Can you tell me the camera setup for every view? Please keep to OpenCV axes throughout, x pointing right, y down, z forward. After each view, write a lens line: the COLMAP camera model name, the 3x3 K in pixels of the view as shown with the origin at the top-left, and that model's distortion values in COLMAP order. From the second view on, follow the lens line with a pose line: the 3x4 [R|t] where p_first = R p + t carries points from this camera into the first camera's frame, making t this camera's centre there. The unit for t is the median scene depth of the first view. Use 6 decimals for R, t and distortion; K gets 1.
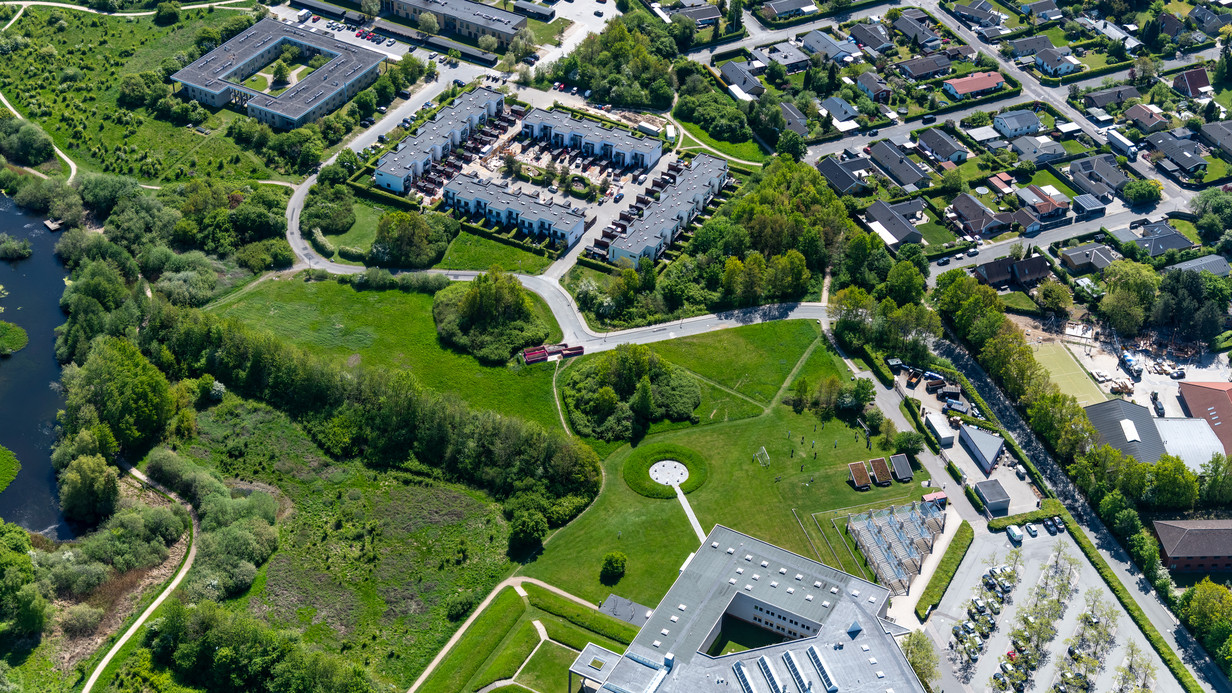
lens RADIAL K [[1769.2, 0, 616.0], [0, 1769.2, 346.5], [0, 0, 1]] dist [0.016793, -0.039048]
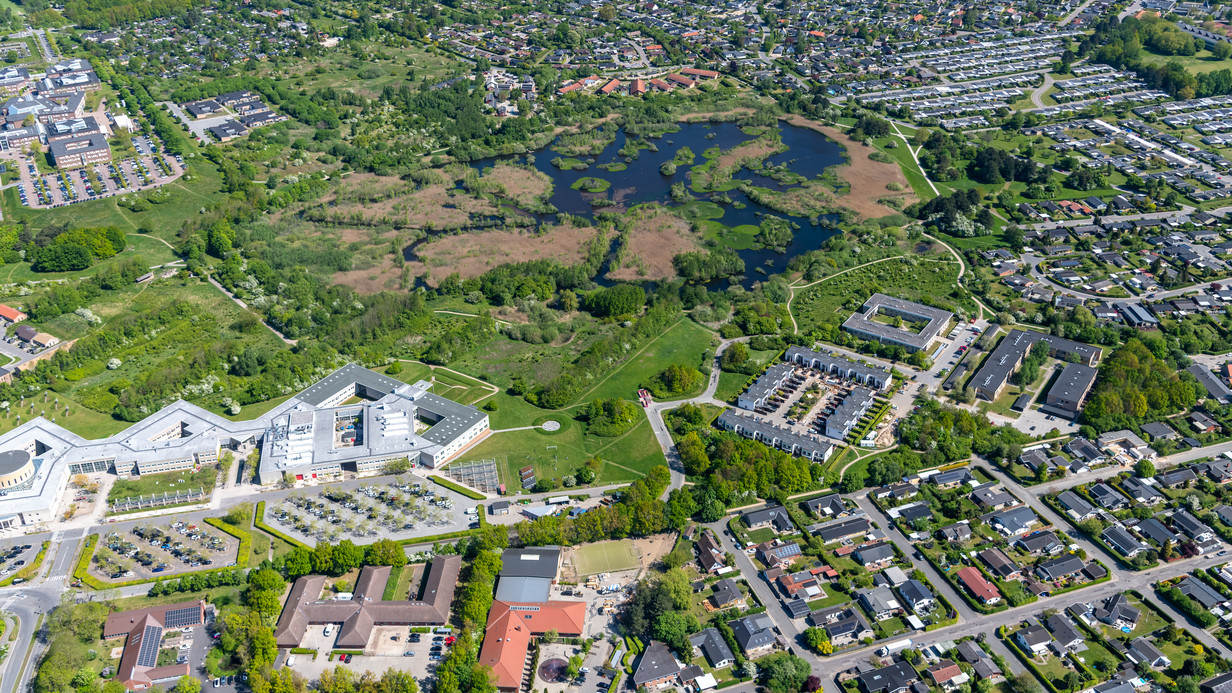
lens RADIAL K [[1097.3, 0, 616.0], [0, 1097.3, 346.5], [0, 0, 1]] dist [0.071524, -0.000861]
pose [[-0.102505, 0.468998, -0.877231, 0.948670], [-0.585675, 0.684362, 0.434320, -0.514101], [0.804038, 0.558292, 0.204530, 0.606624]]
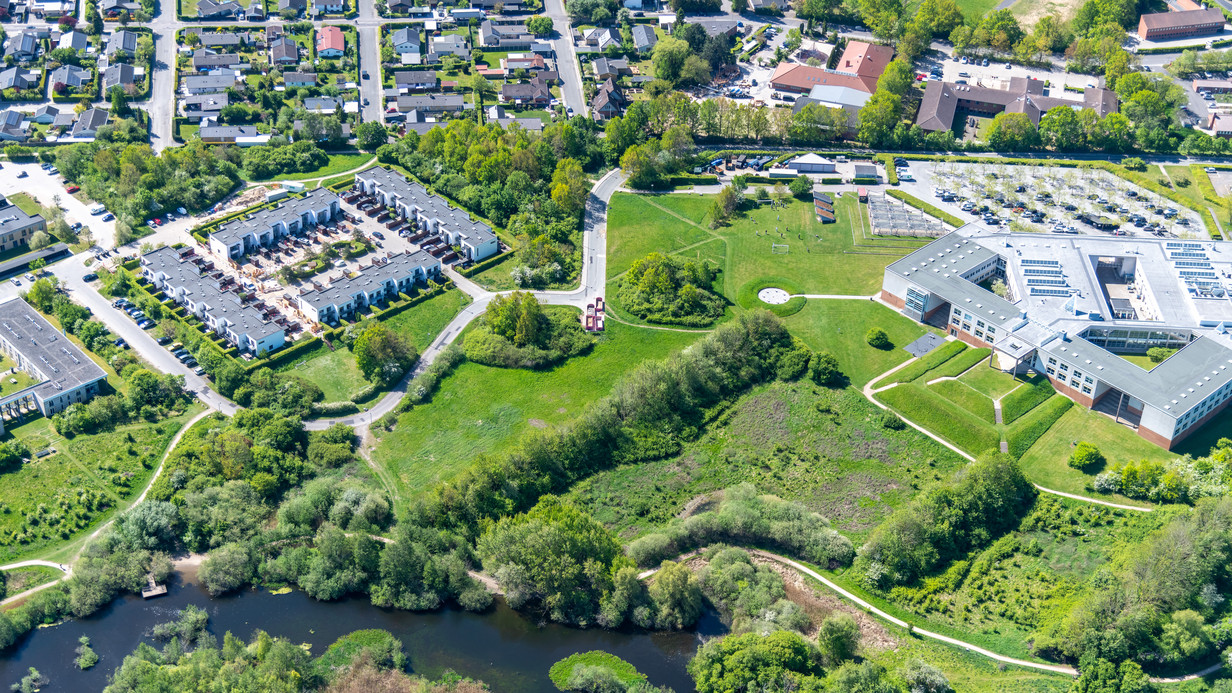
lens RADIAL K [[1769.2, 0, 616.0], [0, 1769.2, 346.5], [0, 0, 1]] dist [0.016793, -0.039048]
pose [[0.316614, -0.554402, 0.769672, -0.806934], [0.548628, 0.768955, 0.328201, -0.304300], [-0.773798, 0.318351, 0.547622, 0.345259]]
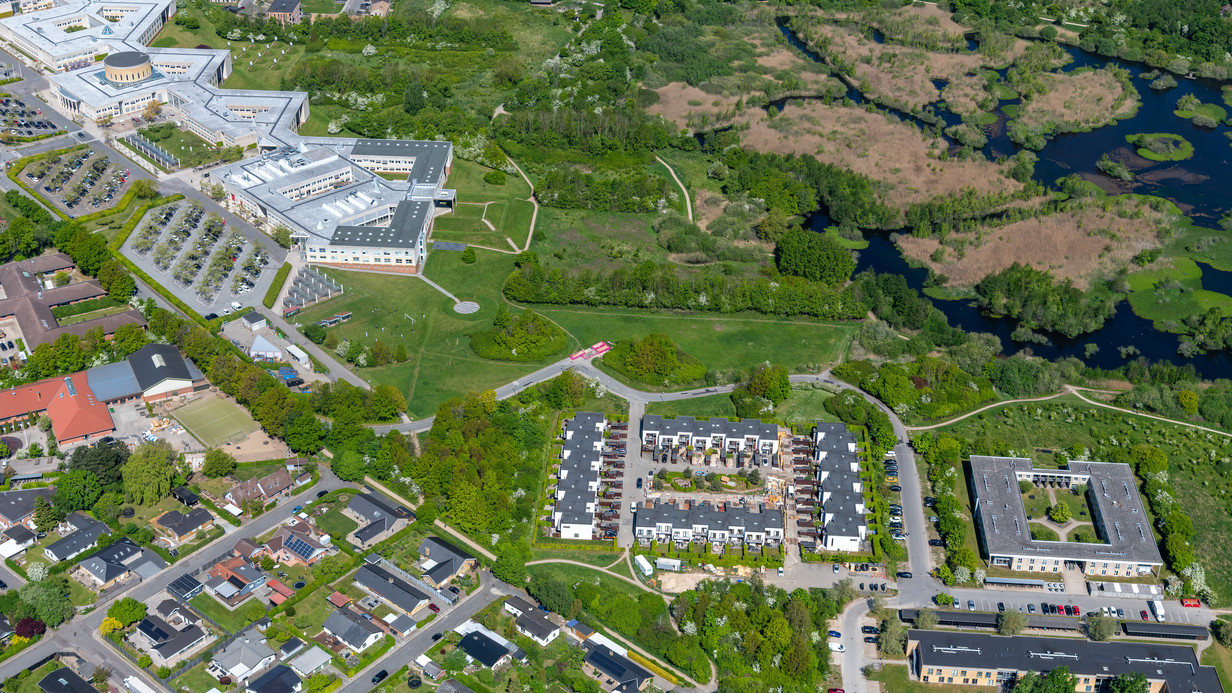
lens RADIAL K [[1590.3, 0, 616.0], [0, 1590.3, 346.5], [0, 0, 1]] dist [0.012480, 0.008812]
pose [[-0.908227, 0.174307, -0.380447, 0.363804], [-0.288298, 0.398345, 0.870750, -0.947392], [0.303327, 0.900521, -0.311536, 1.234285]]
